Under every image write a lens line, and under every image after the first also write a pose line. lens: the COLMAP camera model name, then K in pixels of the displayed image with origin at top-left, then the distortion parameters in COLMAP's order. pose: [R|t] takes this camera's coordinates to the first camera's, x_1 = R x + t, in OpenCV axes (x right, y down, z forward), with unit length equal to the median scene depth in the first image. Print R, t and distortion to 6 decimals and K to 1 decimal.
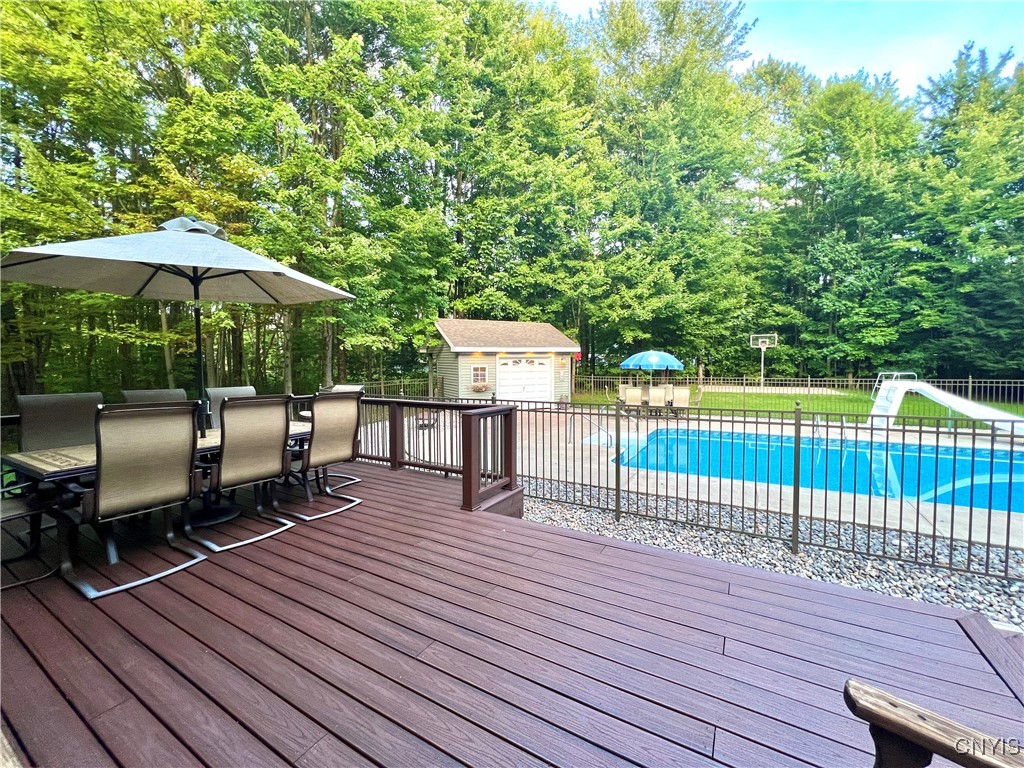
lens RADIAL K [[408.0, 0, 510.9], [0, 408.0, 383.8], [0, 0, 1]] dist [-0.000607, 0.000650]
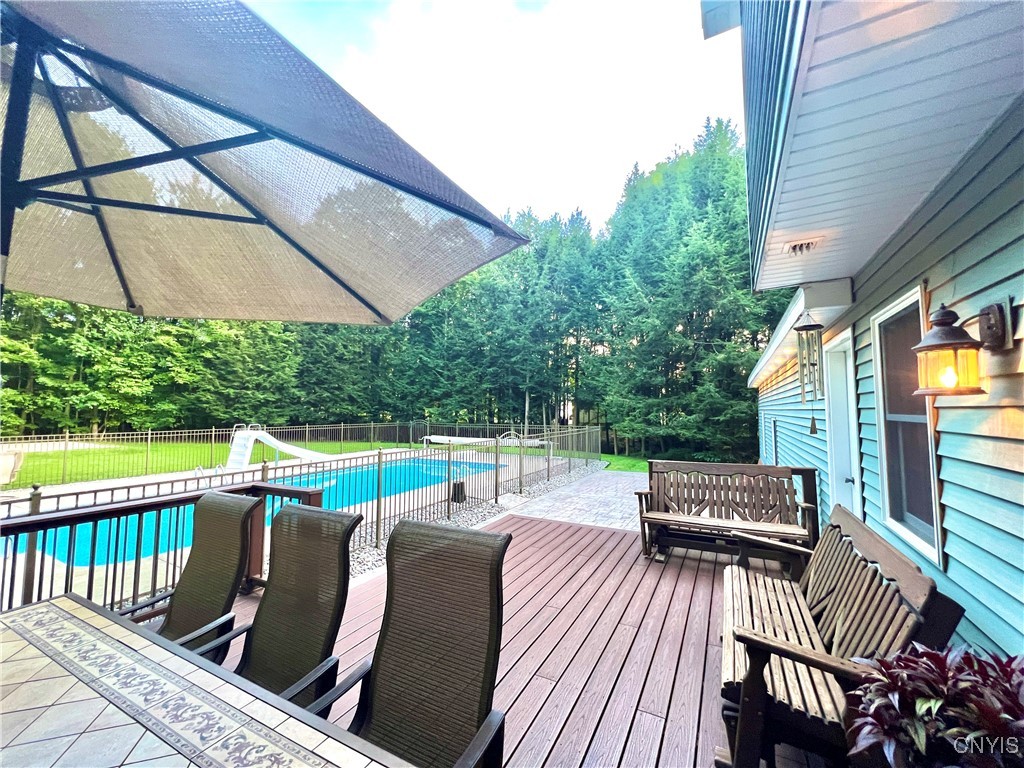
lens RADIAL K [[408.0, 0, 517.3], [0, 408.0, 382.9], [0, 0, 1]] dist [-0.000607, 0.000650]
pose [[-0.043722, 0.073931, 0.996304, -0.185575], [0.043157, 0.996467, -0.072050, -0.012944], [-0.998111, 0.039847, -0.046759, 0.097346]]
